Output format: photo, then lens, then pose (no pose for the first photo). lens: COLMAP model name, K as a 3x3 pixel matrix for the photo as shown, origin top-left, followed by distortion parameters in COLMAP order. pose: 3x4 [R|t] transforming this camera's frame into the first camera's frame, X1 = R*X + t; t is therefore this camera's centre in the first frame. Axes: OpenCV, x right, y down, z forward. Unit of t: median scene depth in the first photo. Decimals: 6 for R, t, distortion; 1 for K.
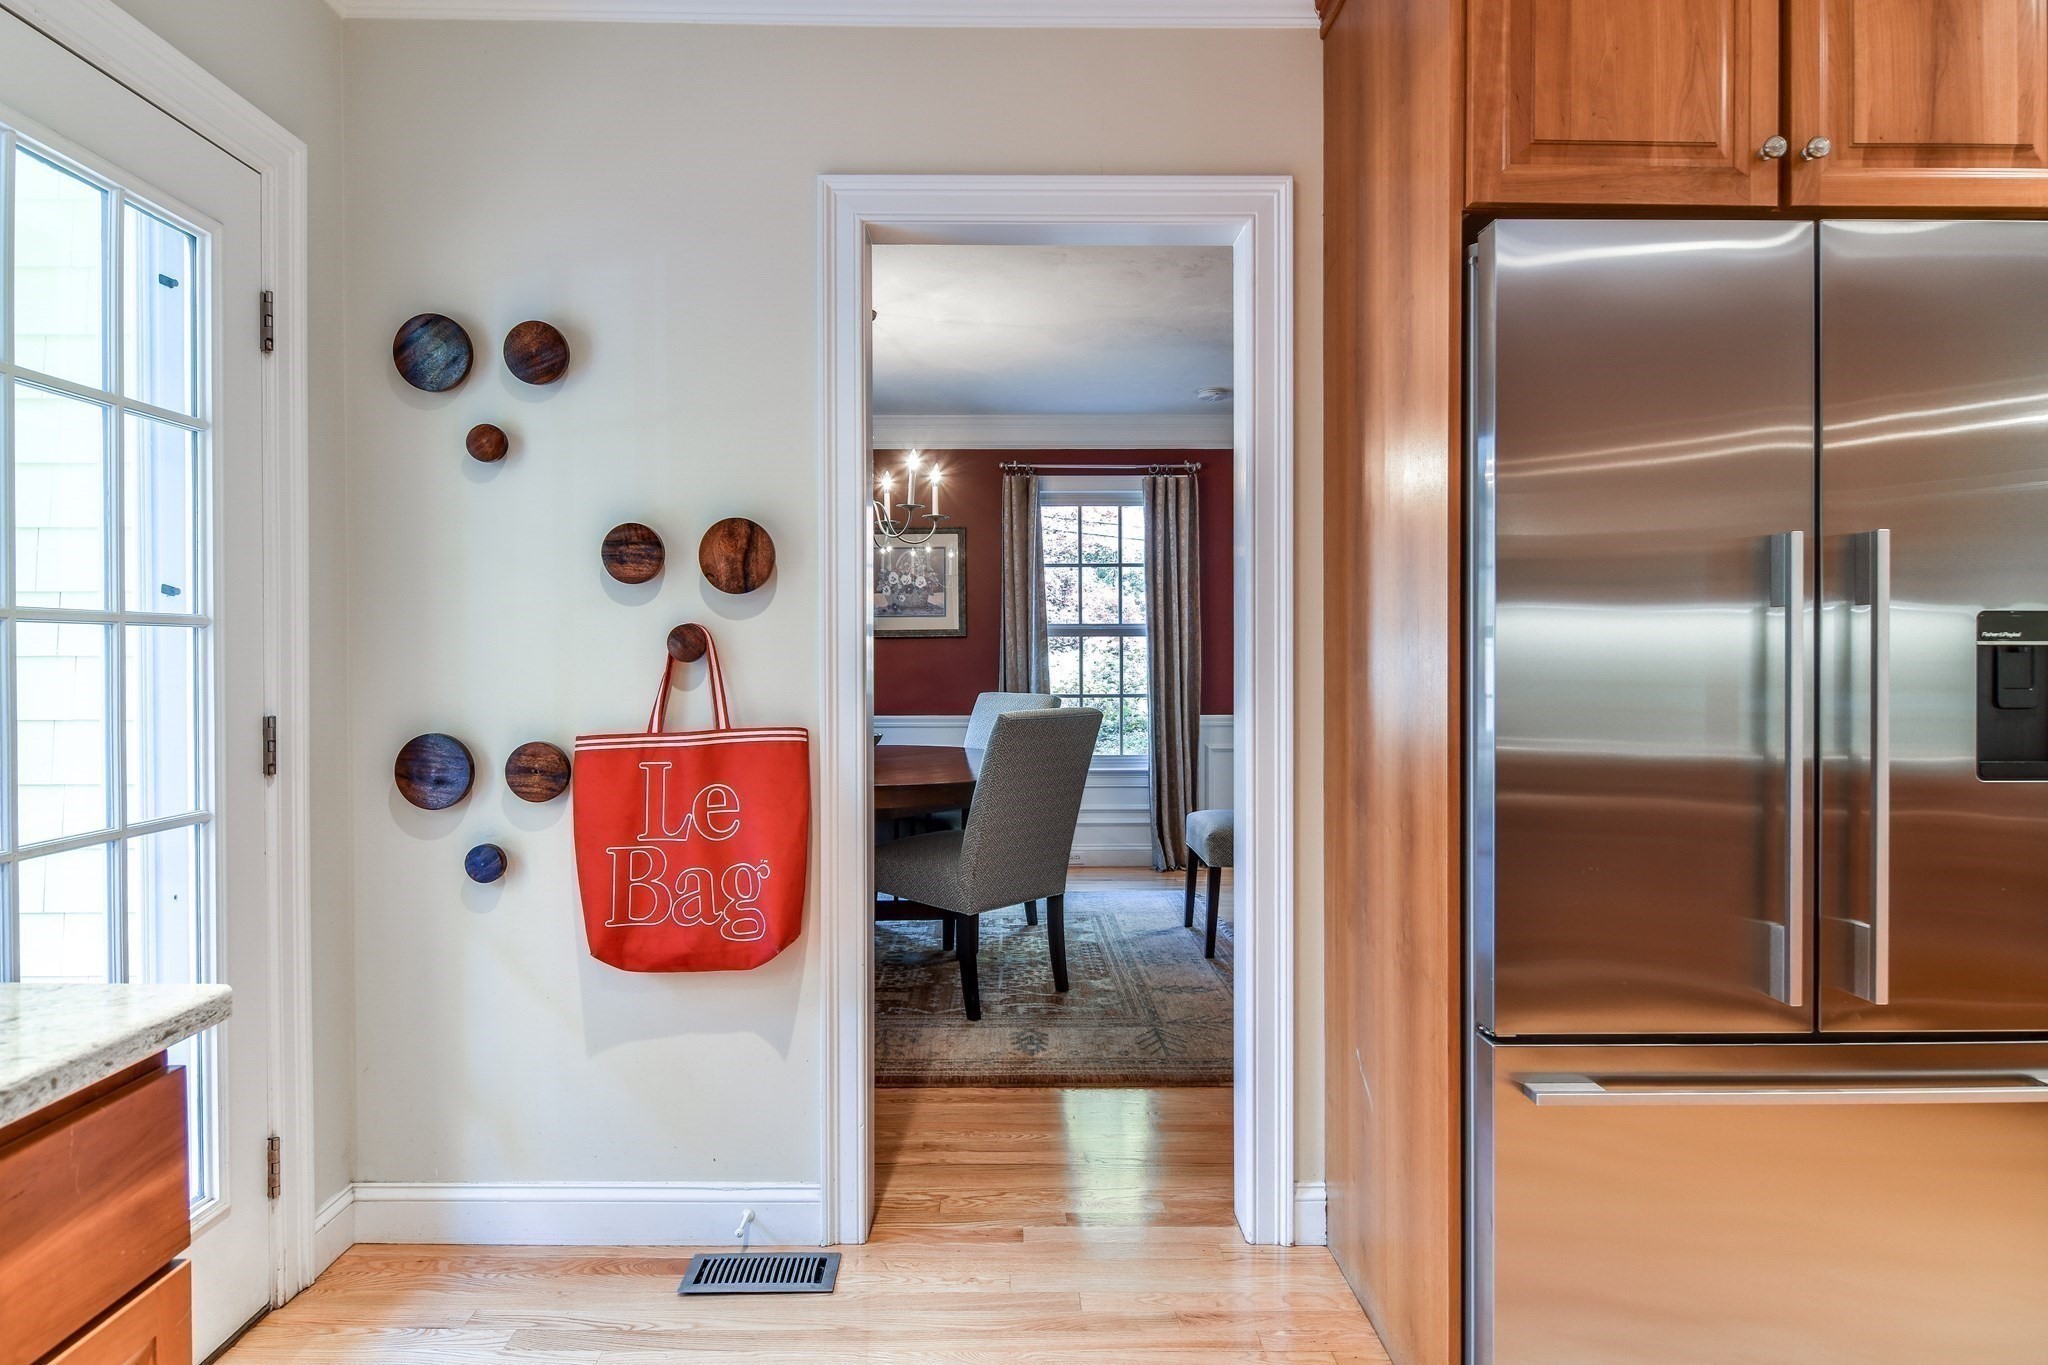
lens RADIAL K [[1103.8, 0, 1018.4], [0, 1103.8, 679.5], [0, 0, 1]] dist [-0.011982, 0.000912]
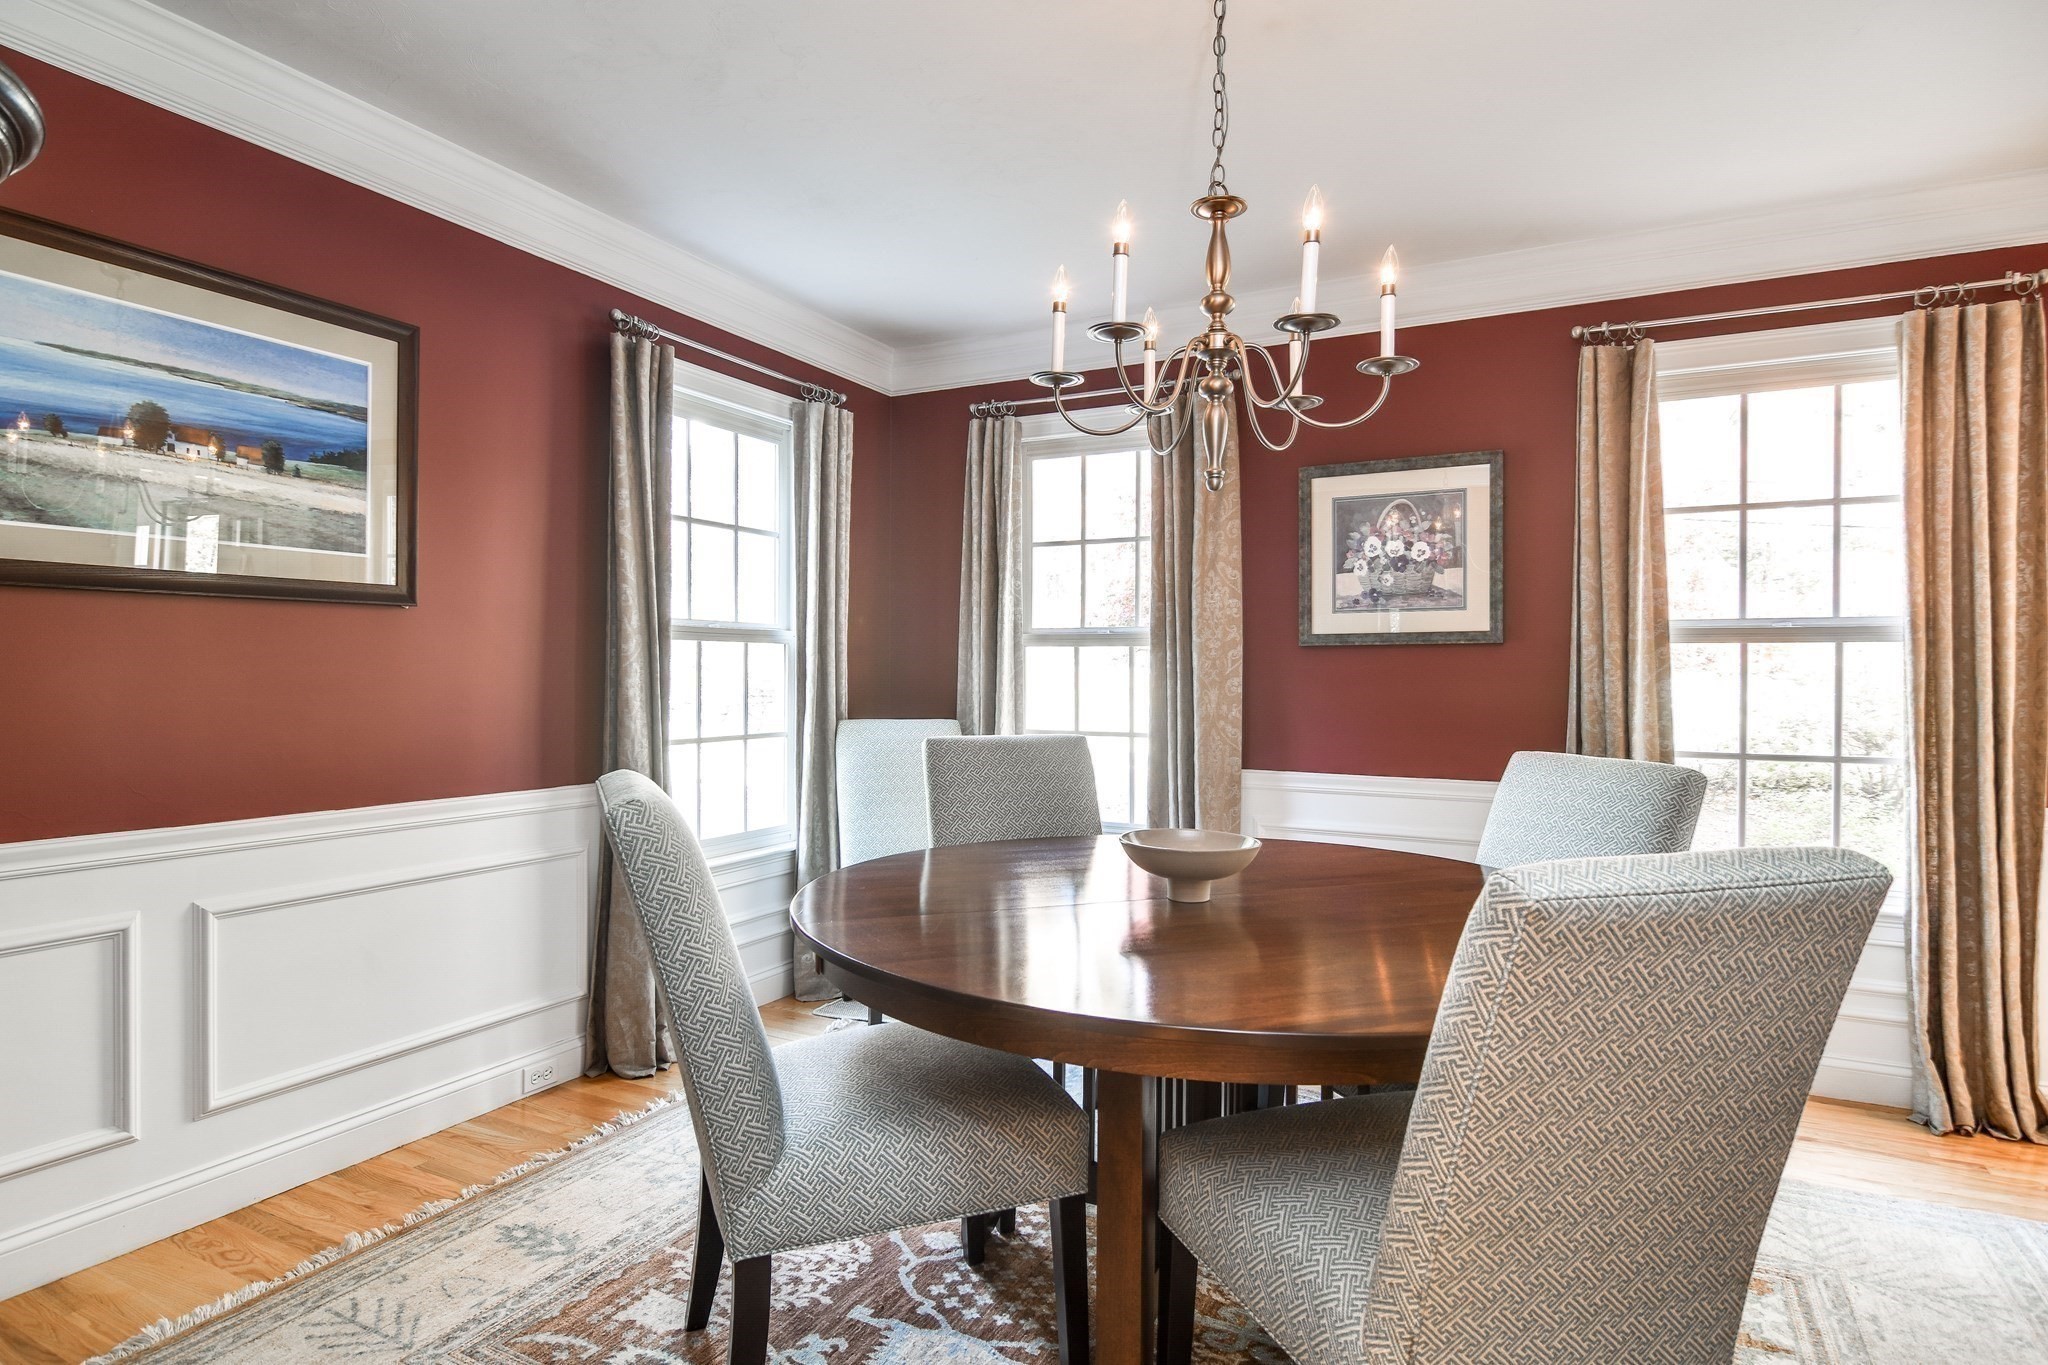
lens RADIAL K [[1103.8, 0, 1013.7], [0, 1103.8, 674.3], [0, 0, 1]] dist [-0.011982, 0.000912]
pose [[0.875527, 0.009343, -0.483079, 0.004724], [-0.011844, 0.999928, -0.002128, -0.019573], [0.483025, 0.007585, 0.875574, 0.388481]]
